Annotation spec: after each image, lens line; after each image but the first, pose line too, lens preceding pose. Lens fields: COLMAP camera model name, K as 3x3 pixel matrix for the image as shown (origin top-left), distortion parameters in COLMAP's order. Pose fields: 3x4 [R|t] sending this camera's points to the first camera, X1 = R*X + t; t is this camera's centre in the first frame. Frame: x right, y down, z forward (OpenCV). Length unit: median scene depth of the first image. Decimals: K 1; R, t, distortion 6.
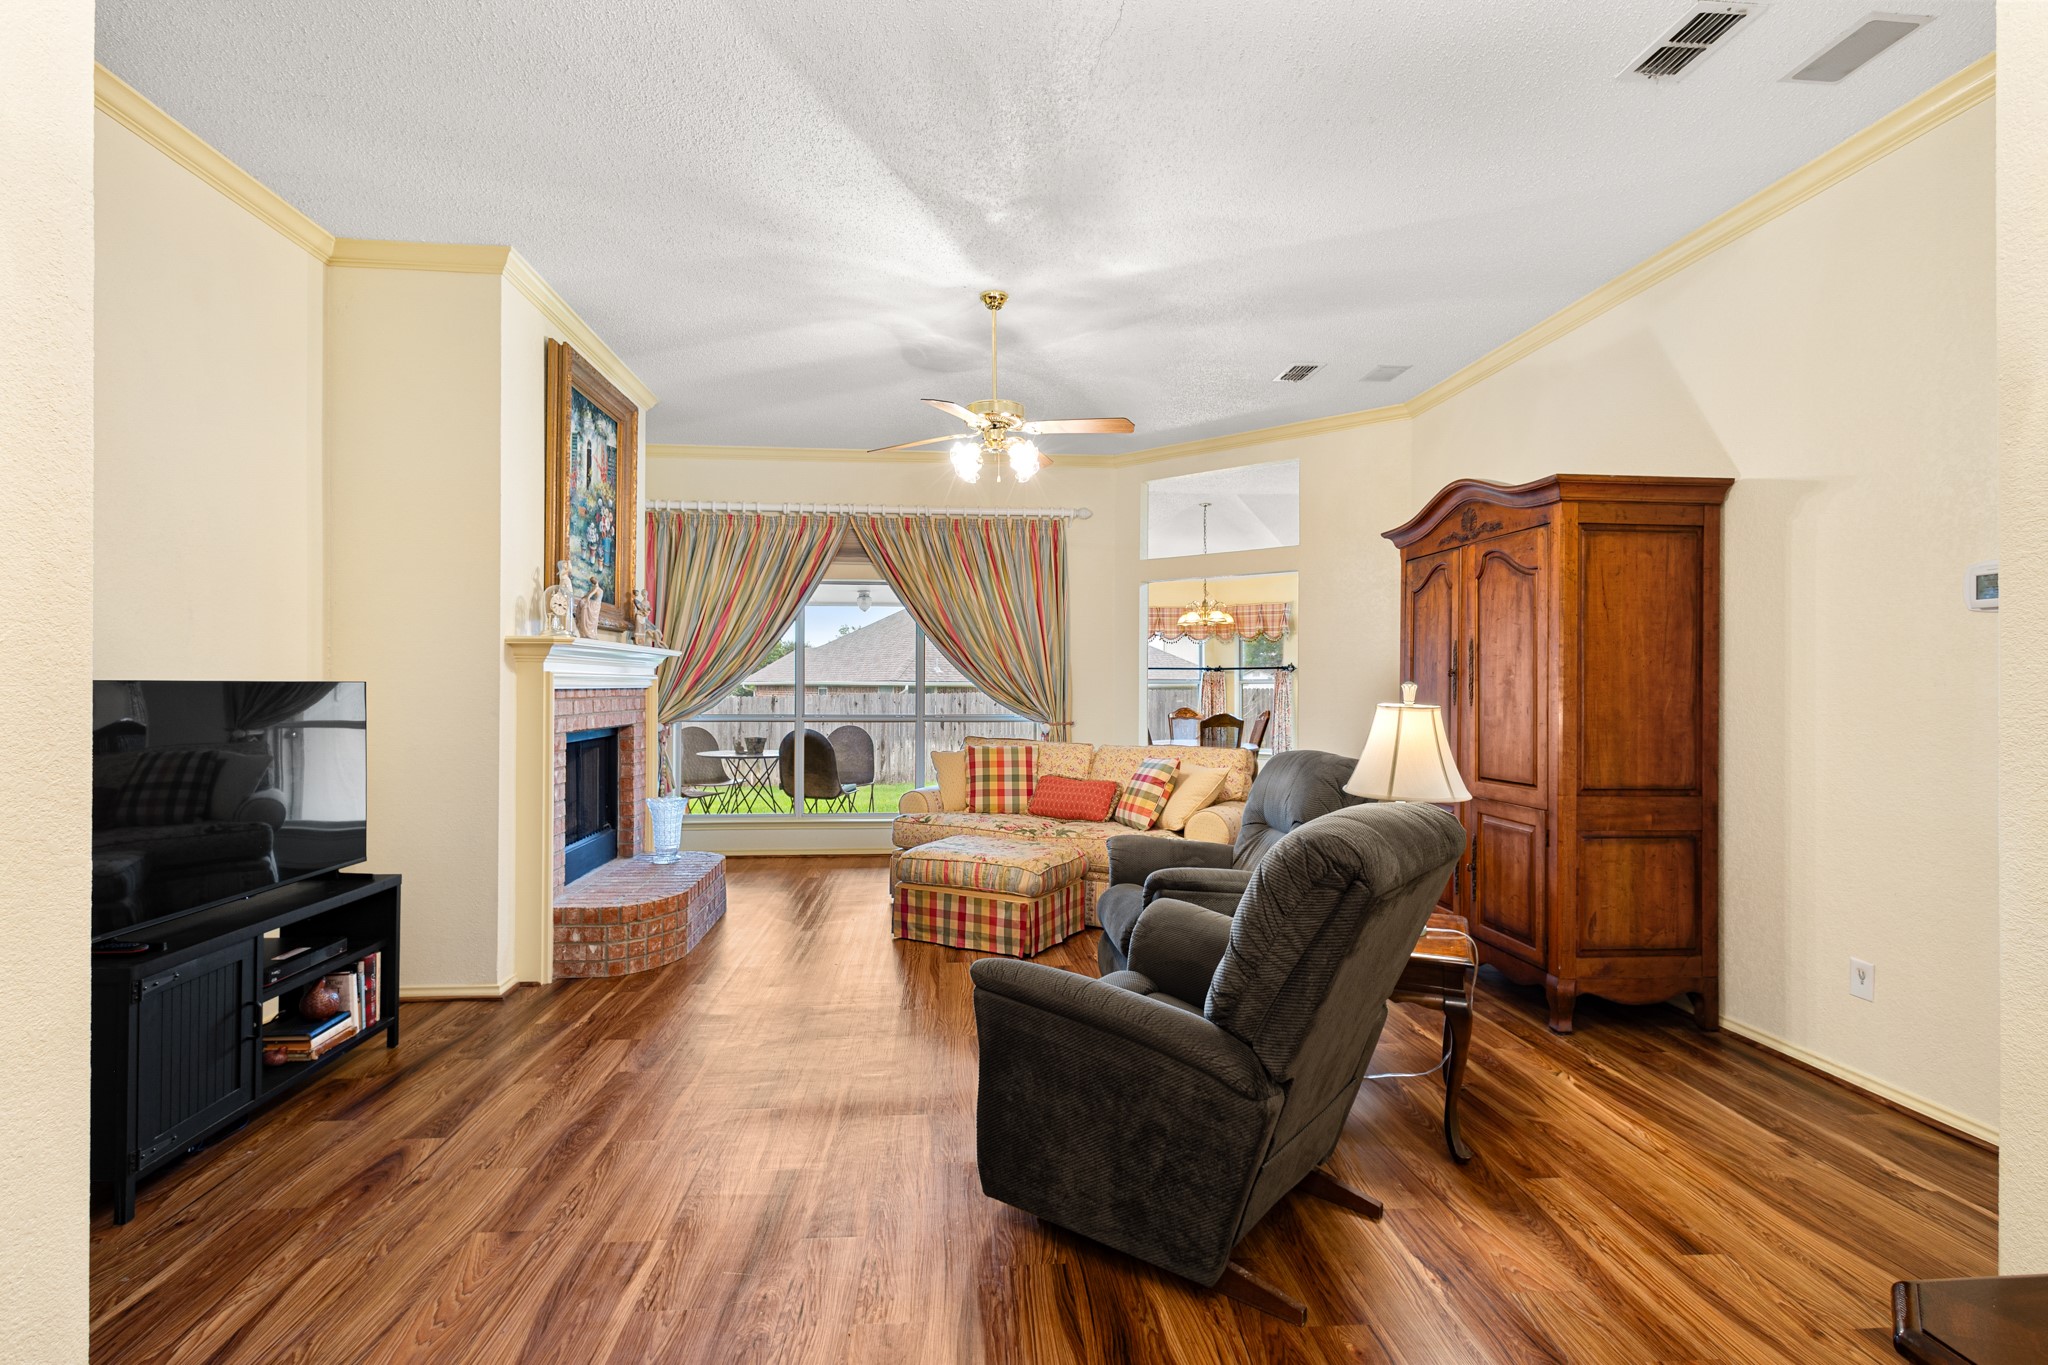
lens RADIAL K [[946.0, 0, 1007.2], [0, 946.0, 682.7], [0, 0, 1]] dist [0.008307, 0.000103]
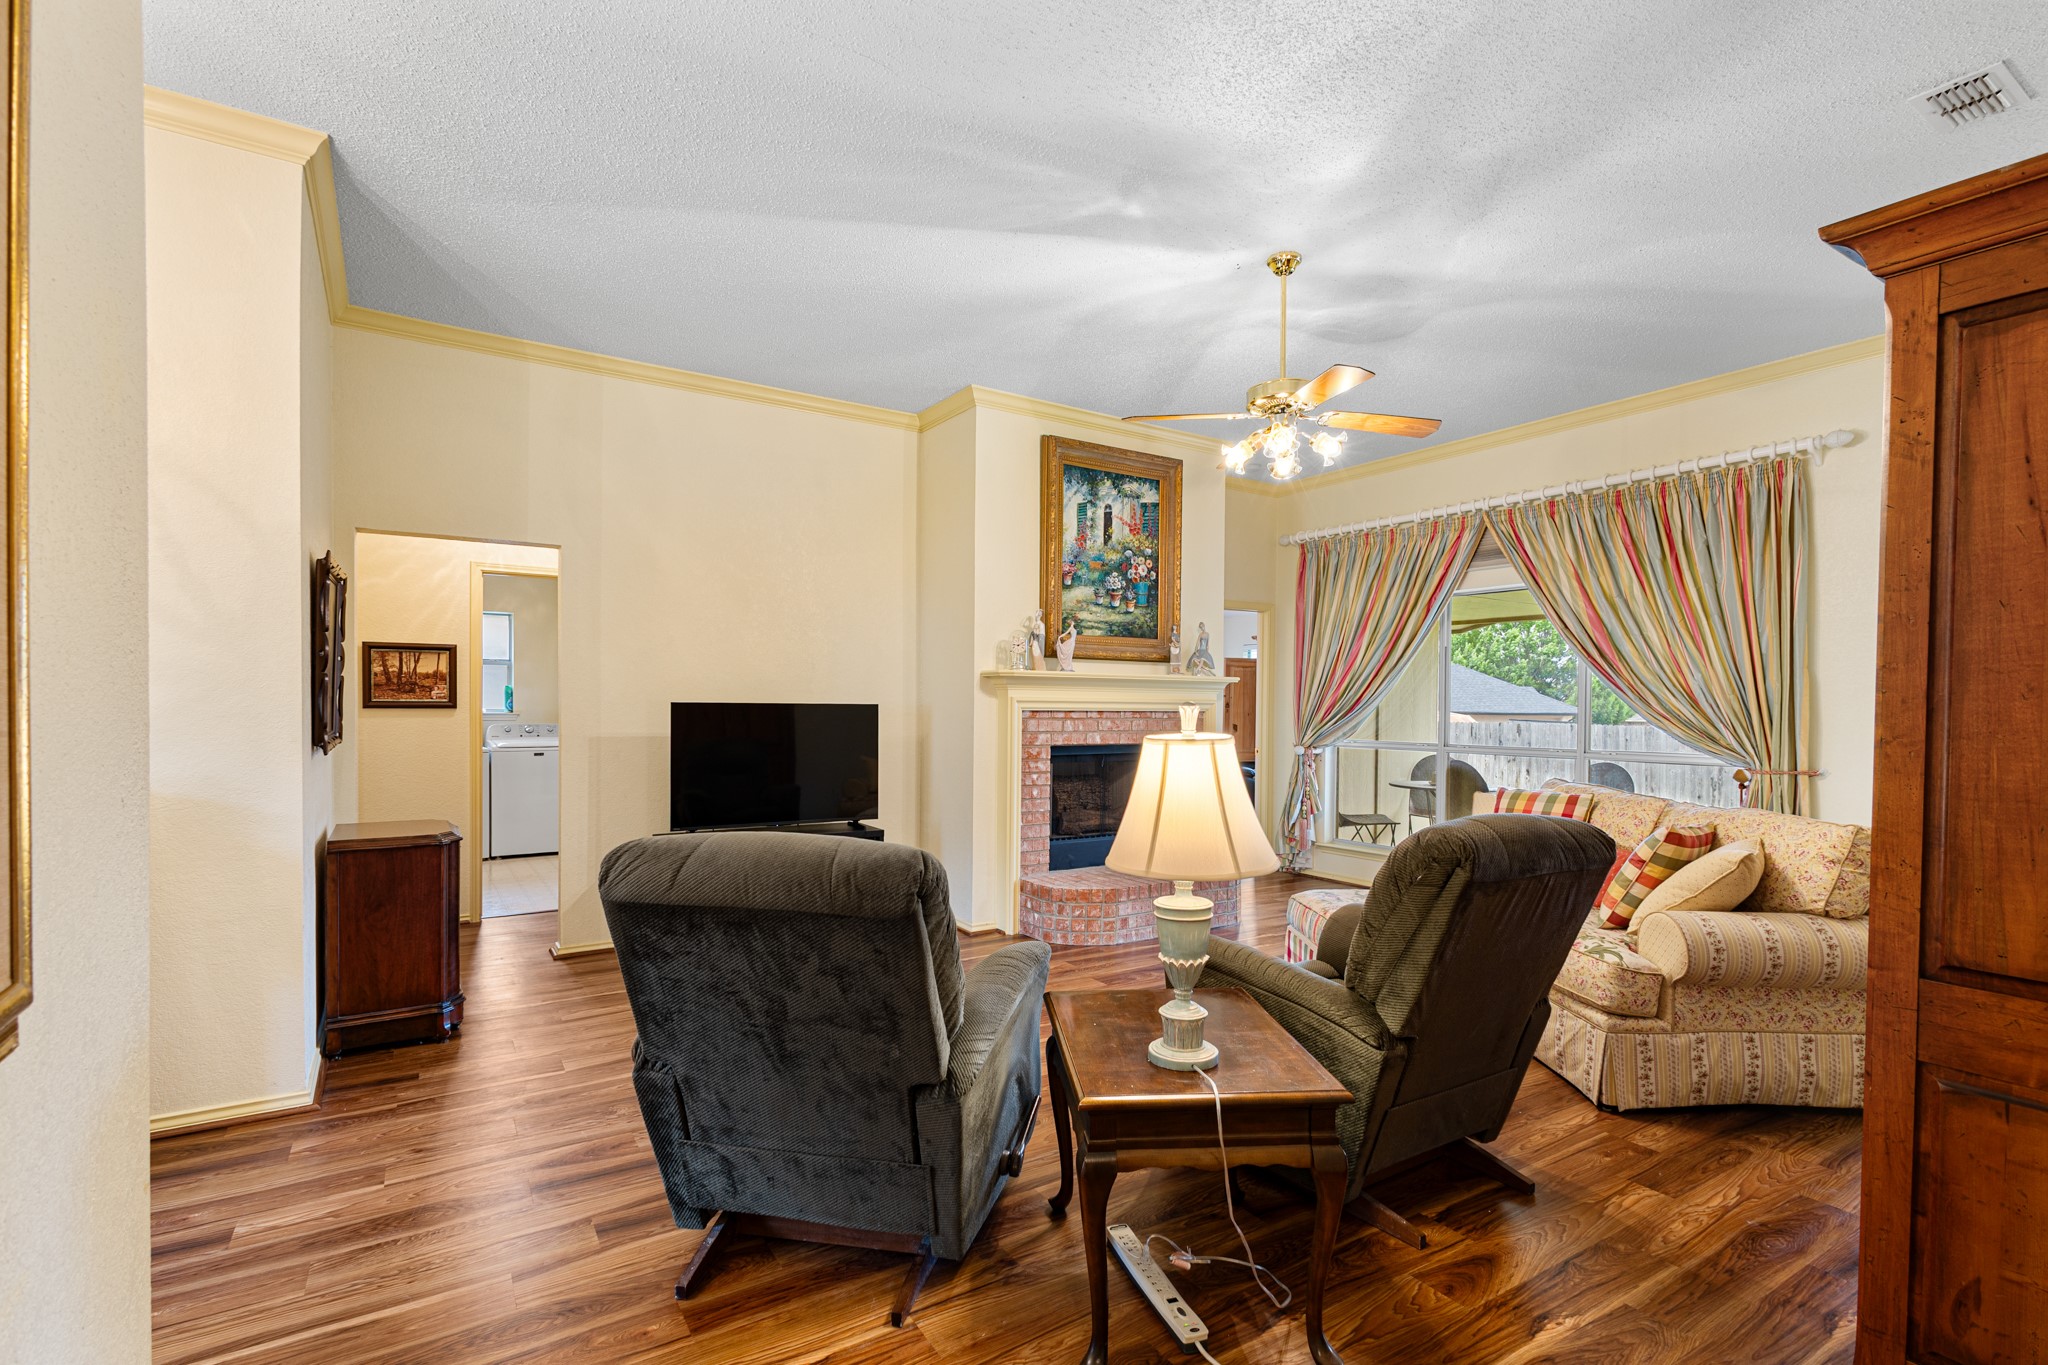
lens RADIAL K [[946.0, 0, 1016.8], [0, 946.0, 721.2], [0, 0, 1]] dist [0.008307, 0.000103]
pose [[0.474995, 0.015110, -0.879859, 0.595558], [-0.004839, 0.999882, 0.014559, 0.002403], [0.879975, -0.002657, 0.475012, 0.345733]]
